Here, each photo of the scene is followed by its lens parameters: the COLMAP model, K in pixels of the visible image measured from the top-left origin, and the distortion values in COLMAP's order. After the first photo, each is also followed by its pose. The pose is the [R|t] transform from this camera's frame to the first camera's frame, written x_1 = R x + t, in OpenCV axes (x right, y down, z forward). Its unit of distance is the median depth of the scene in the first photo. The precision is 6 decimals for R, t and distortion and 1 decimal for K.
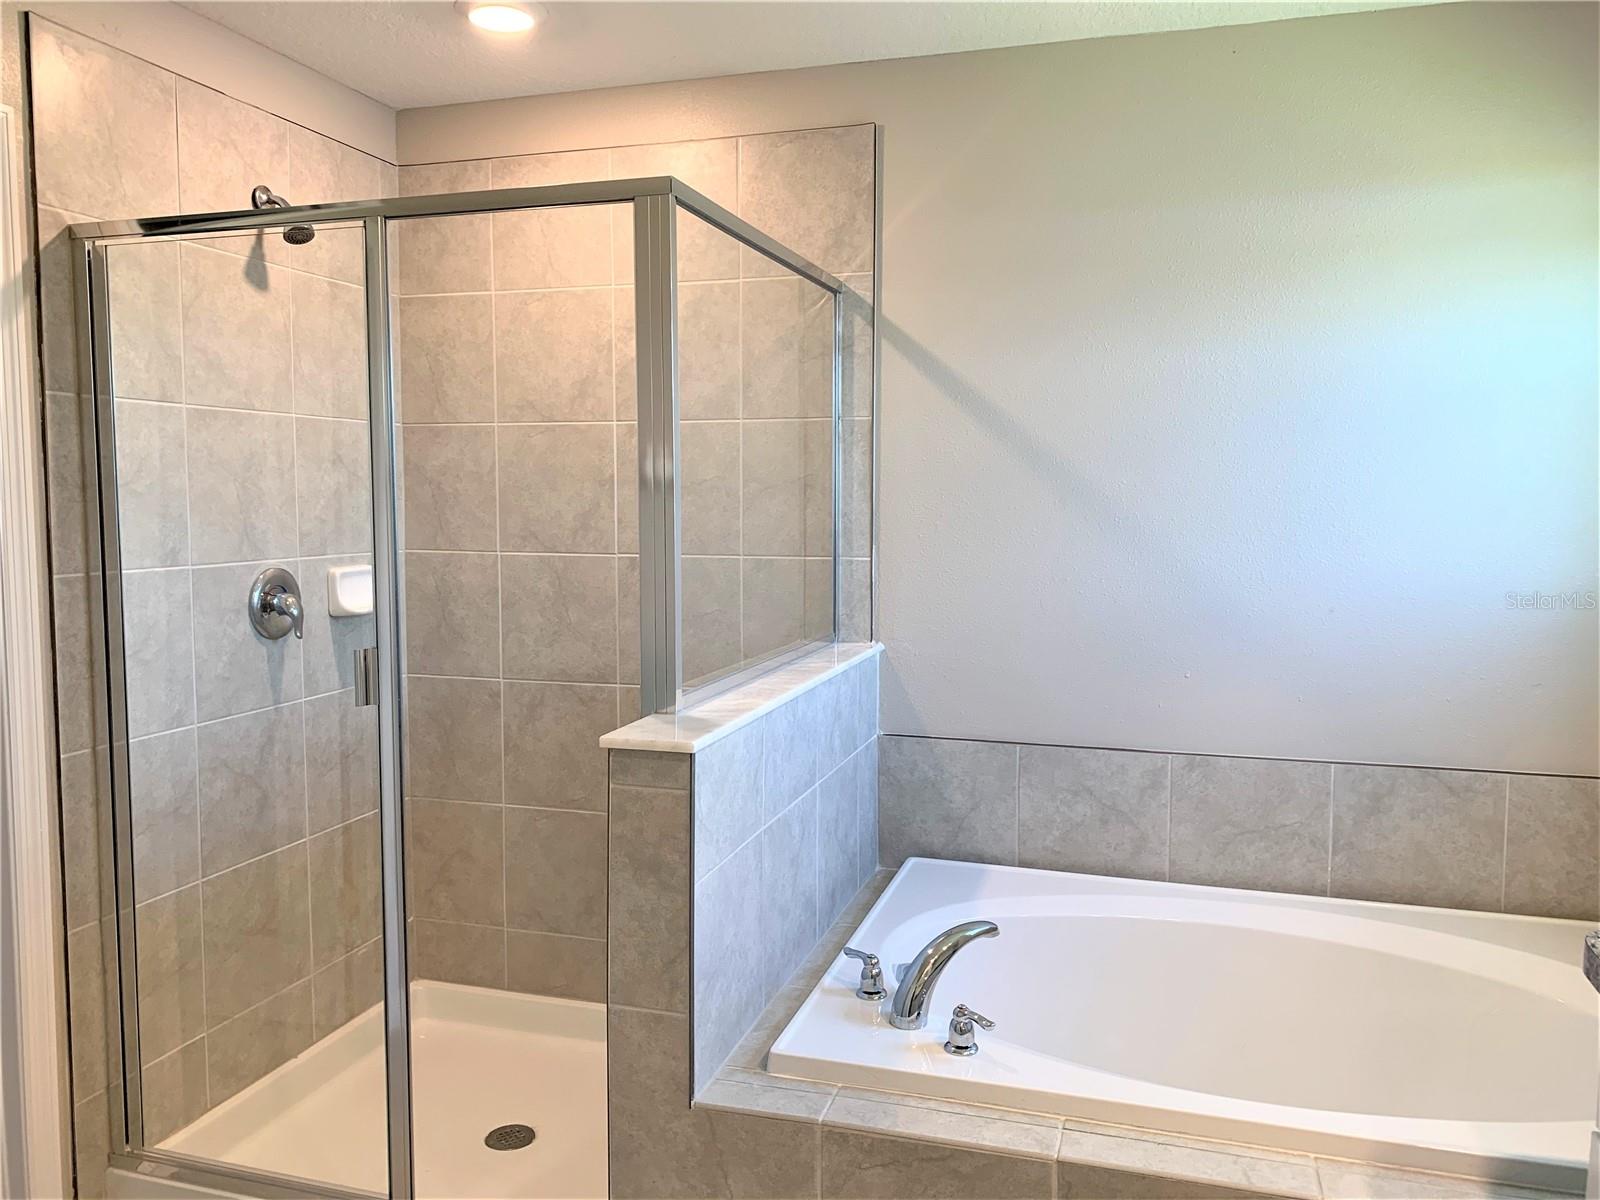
lens RADIAL K [[1235.9, 0, 796.0], [0, 1235.9, 579.9], [0, 0, 1]] dist [0.100028, -0.214000]
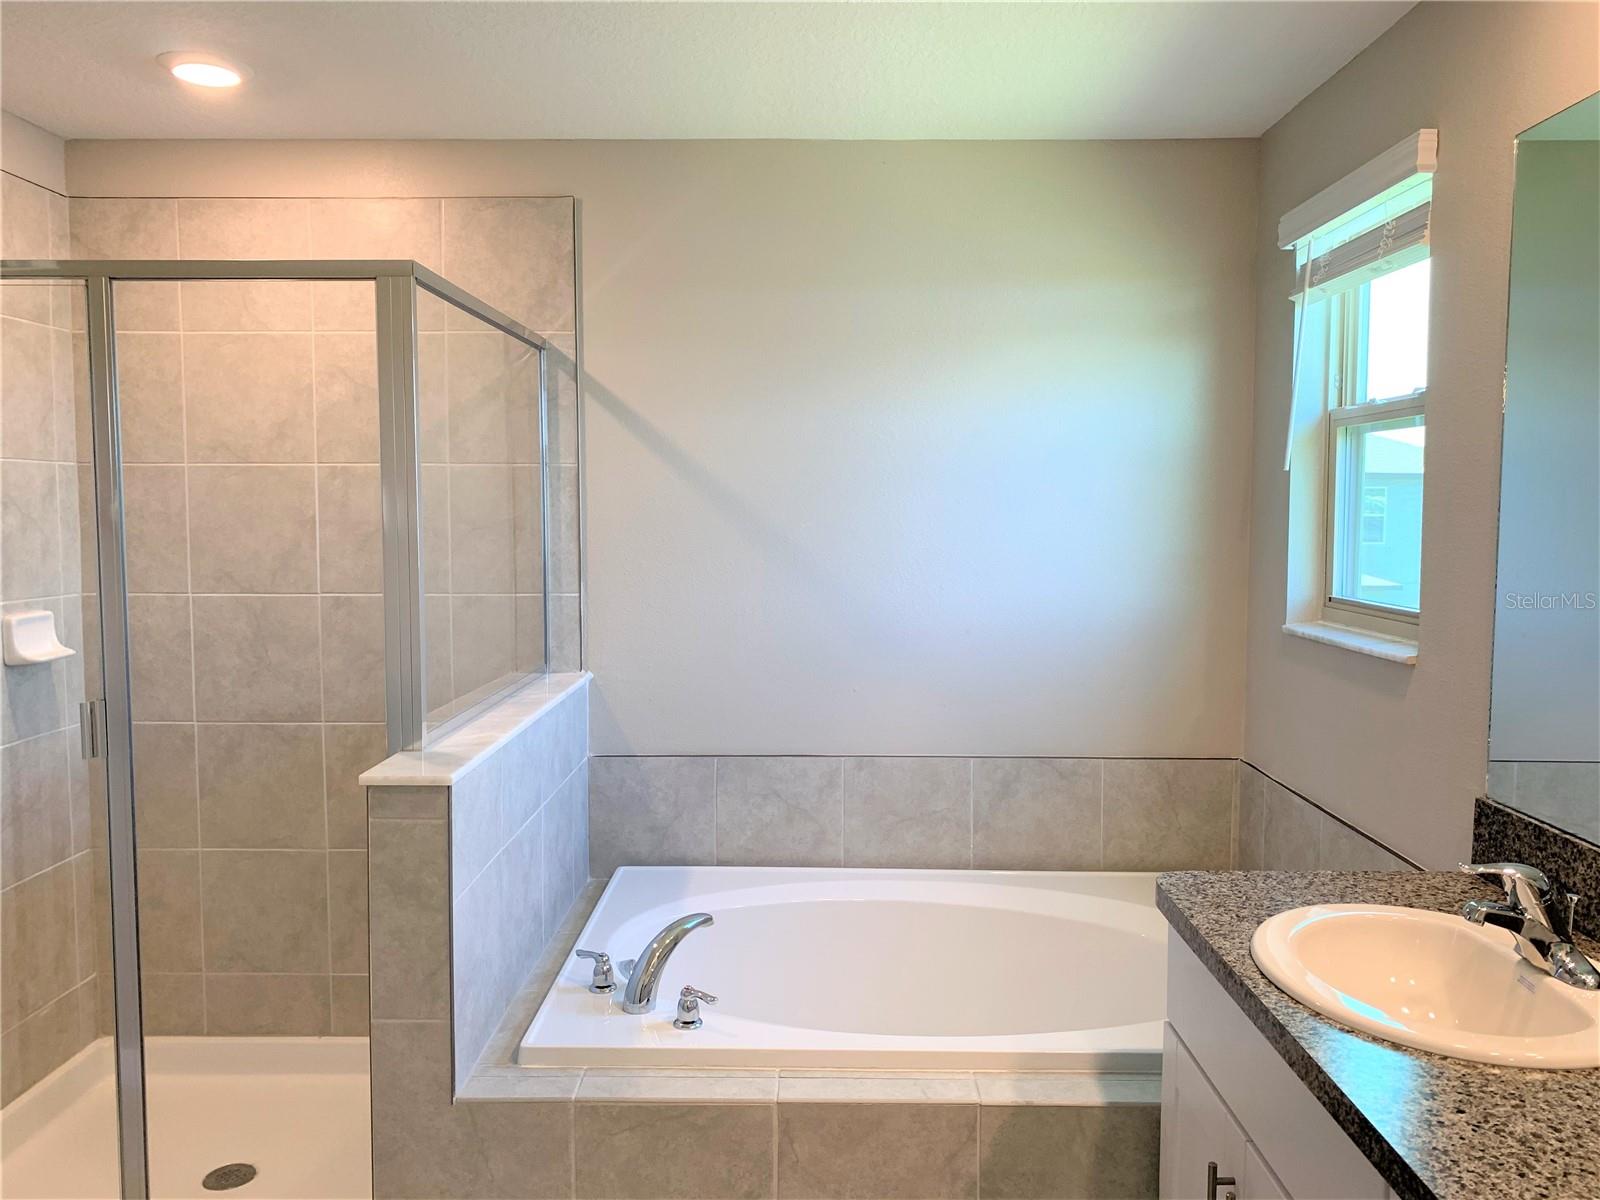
lens RADIAL K [[1224.2, 0, 797.1], [0, 1224.2, 588.0], [0, 0, 1]] dist [0.062751, -0.099887]
pose [[0.961475, -0.019380, 0.274209, -0.053411], [0.020817, 0.999781, -0.002331, -0.017459], [-0.274103, 0.007949, 0.961667, -0.092926]]
